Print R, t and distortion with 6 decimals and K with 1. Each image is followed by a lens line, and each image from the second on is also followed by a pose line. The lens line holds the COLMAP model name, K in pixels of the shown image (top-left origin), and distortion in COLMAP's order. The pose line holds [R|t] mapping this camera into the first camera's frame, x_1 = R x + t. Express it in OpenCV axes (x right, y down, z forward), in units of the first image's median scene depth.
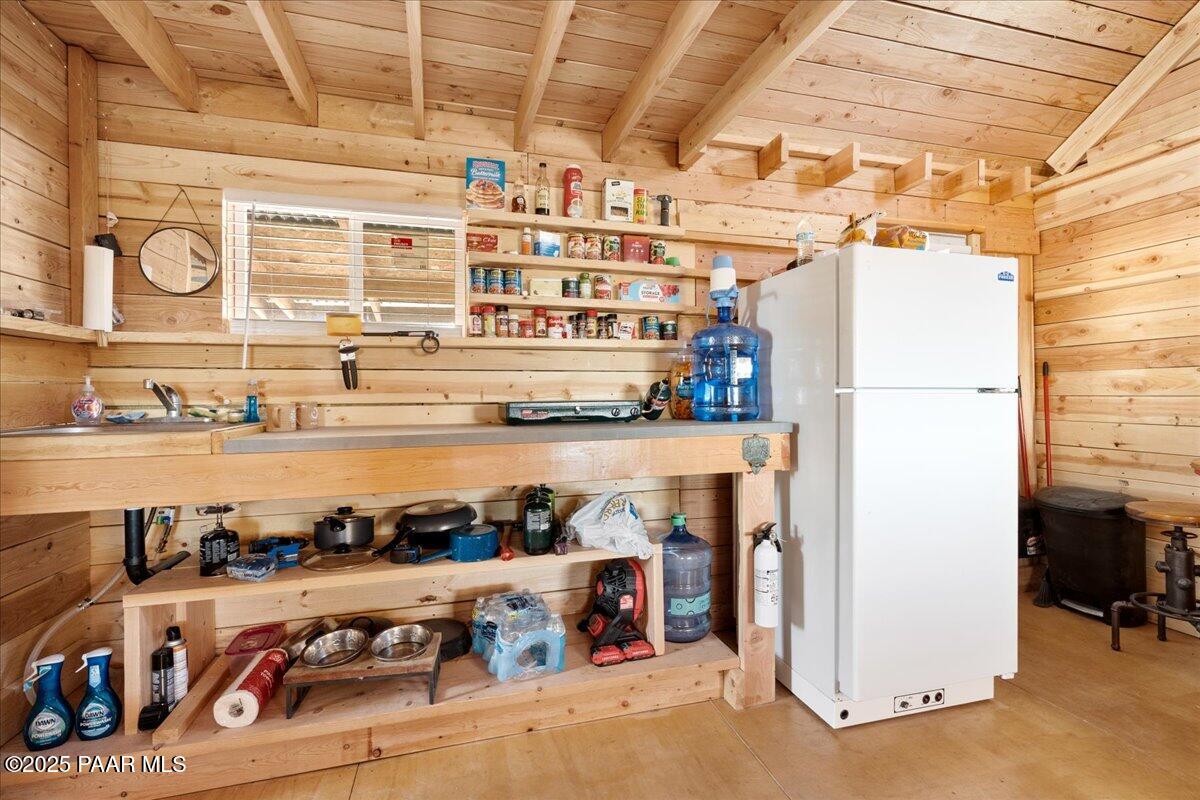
lens RADIAL K [[543.0, 0, 599.0], [0, 543.0, 396.4], [0, 0, 1]] dist [0.000357, -0.000332]
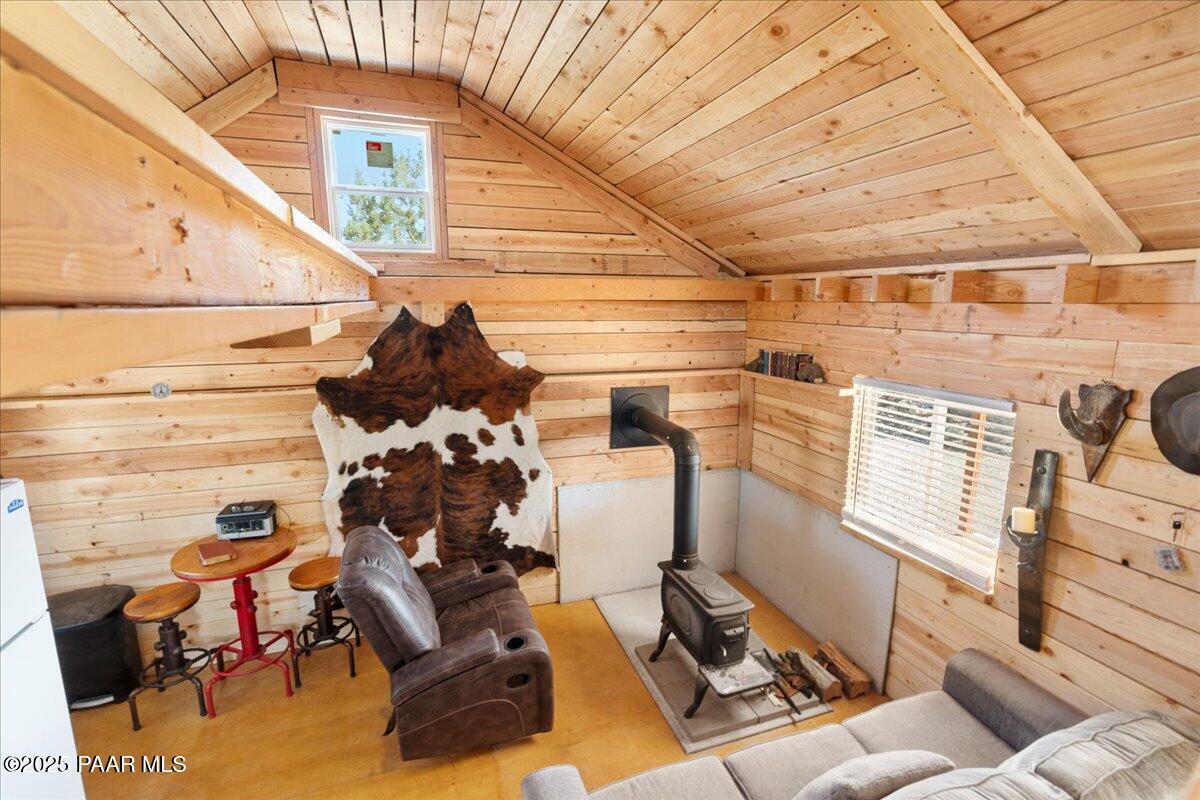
lens RADIAL K [[543.0, 0, 597.9], [0, 543.0, 399.5], [0, 0, 1]] dist [0.000357, -0.000332]
pose [[-0.052993, -0.175474, 0.983057, -0.123526], [-0.000395, 0.984444, 0.175700, -0.396119], [-0.998595, 0.008922, -0.052238, 0.043832]]
